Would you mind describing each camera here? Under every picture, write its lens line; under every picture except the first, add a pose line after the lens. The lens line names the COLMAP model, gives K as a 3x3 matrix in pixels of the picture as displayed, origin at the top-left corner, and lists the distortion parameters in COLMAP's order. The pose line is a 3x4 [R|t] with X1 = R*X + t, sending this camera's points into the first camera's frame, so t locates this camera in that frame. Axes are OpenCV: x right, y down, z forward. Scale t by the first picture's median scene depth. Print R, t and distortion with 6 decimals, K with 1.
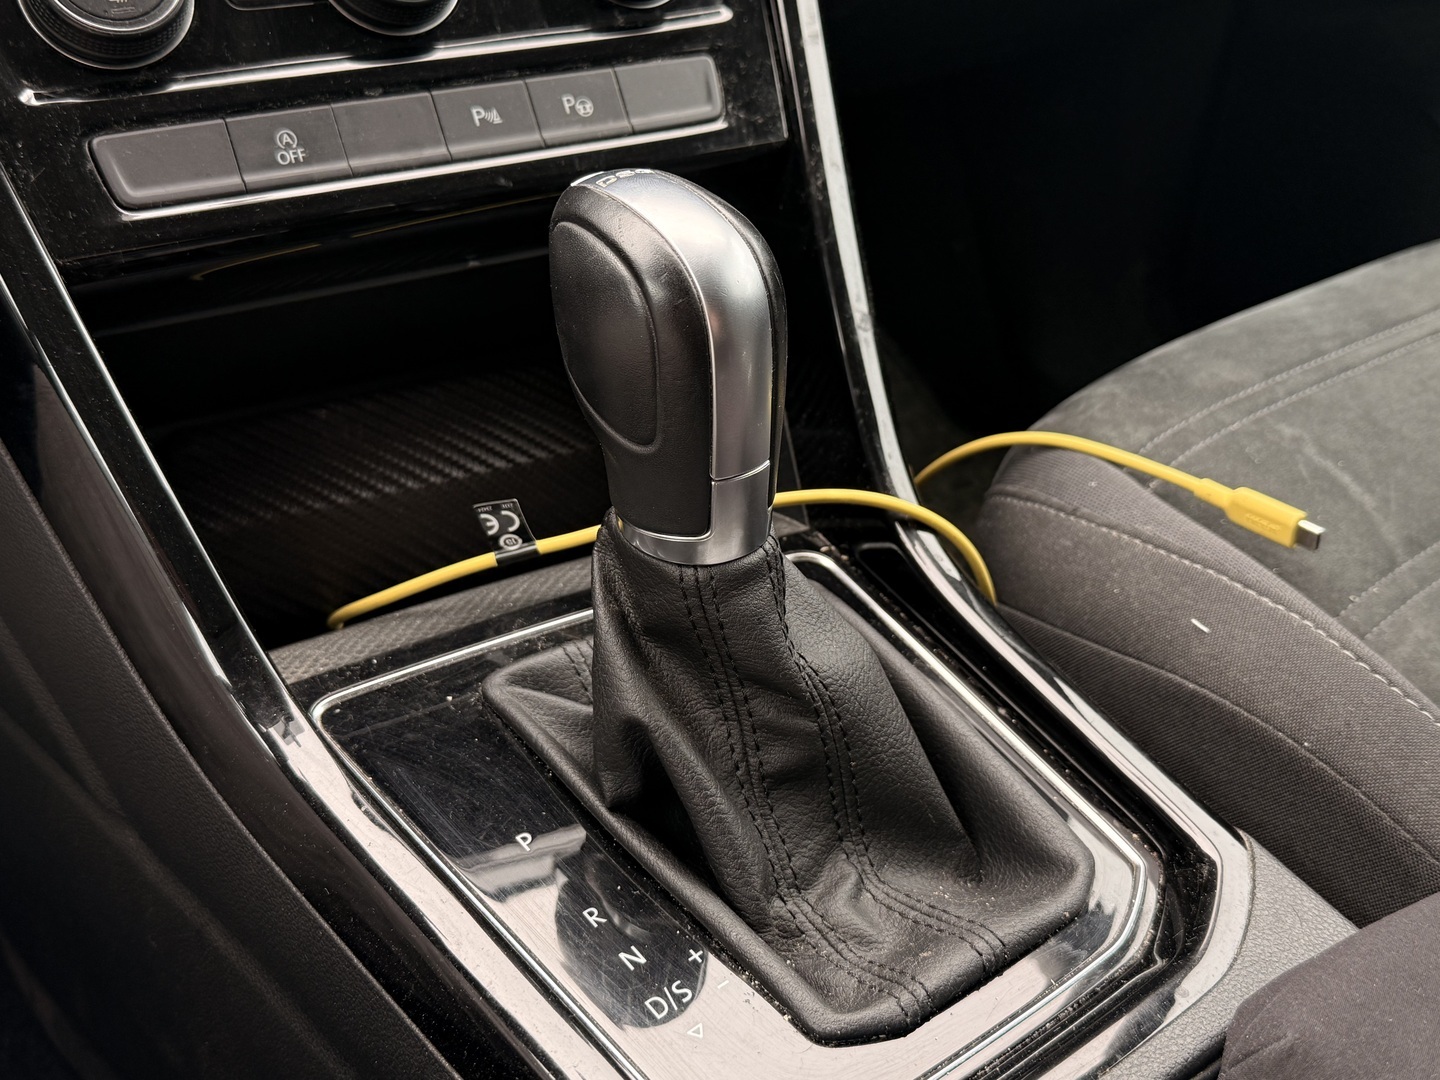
lens RADIAL K [[1586.7, 0, 724.5], [0, 1586.7, 549.8], [0, 0, 1]] dist [0.066061, 0.000000]
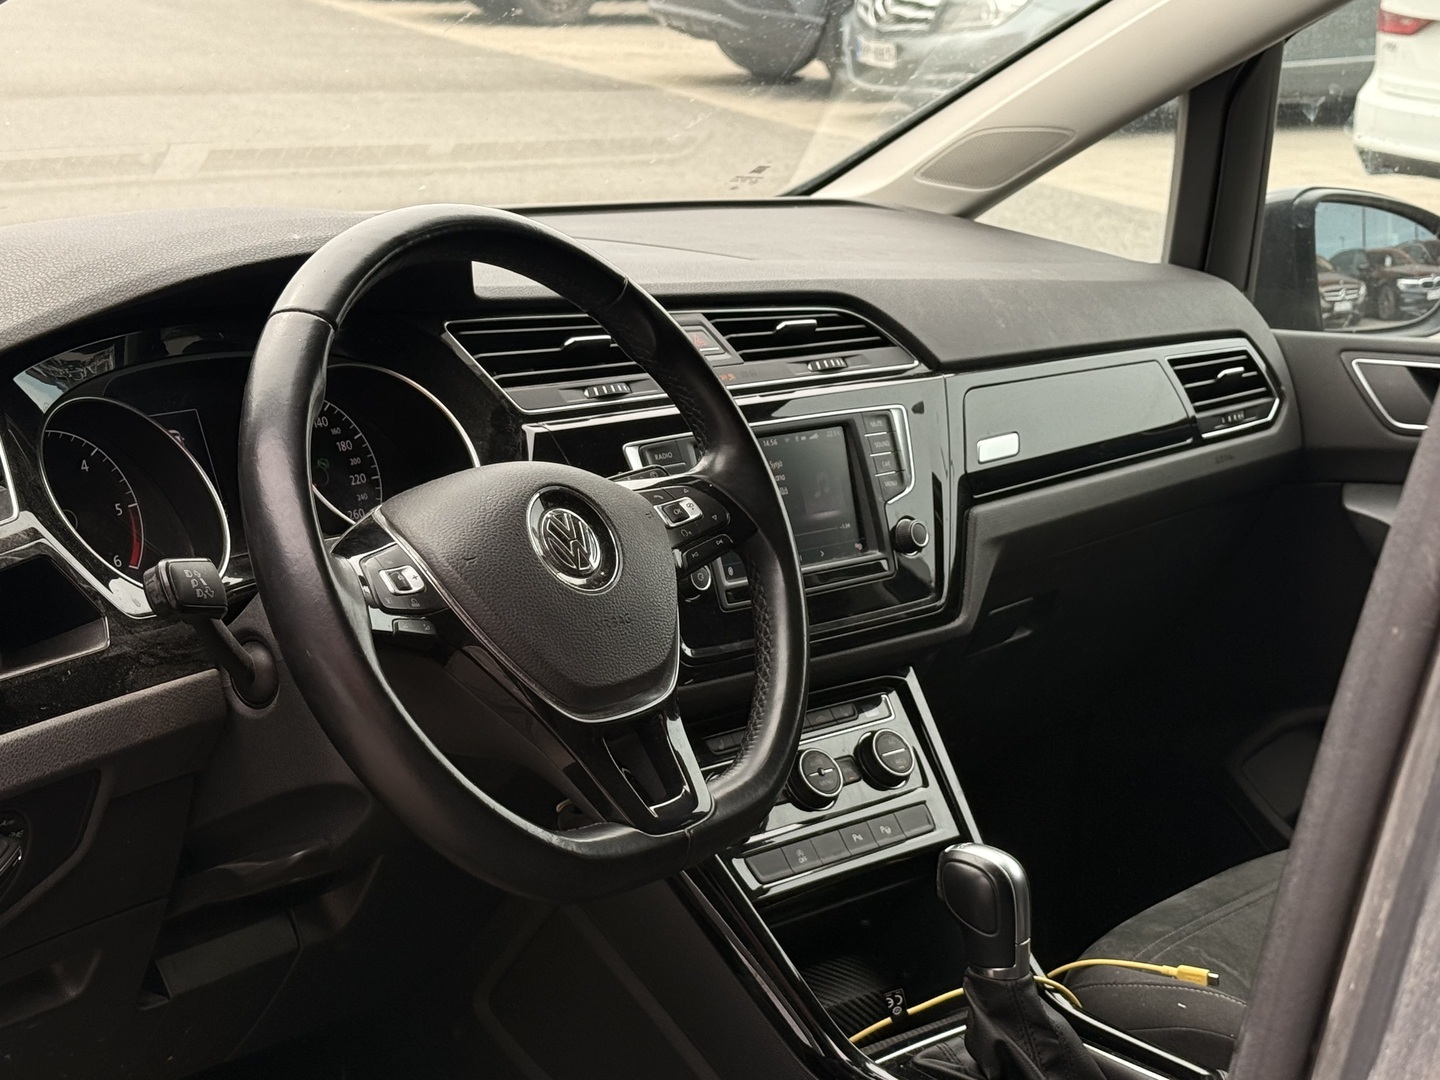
lens RADIAL K [[2714.1, 0, 715.8], [0, 2714.1, 543.7], [0, 0, 1]] dist [0.336413, 0.000000]
pose [[0.971630, -0.083927, 0.221115, -1.020189], [0.159708, 0.922394, -0.351686, 0.614109], [-0.174439, 0.377022, 0.909629, -2.407398]]
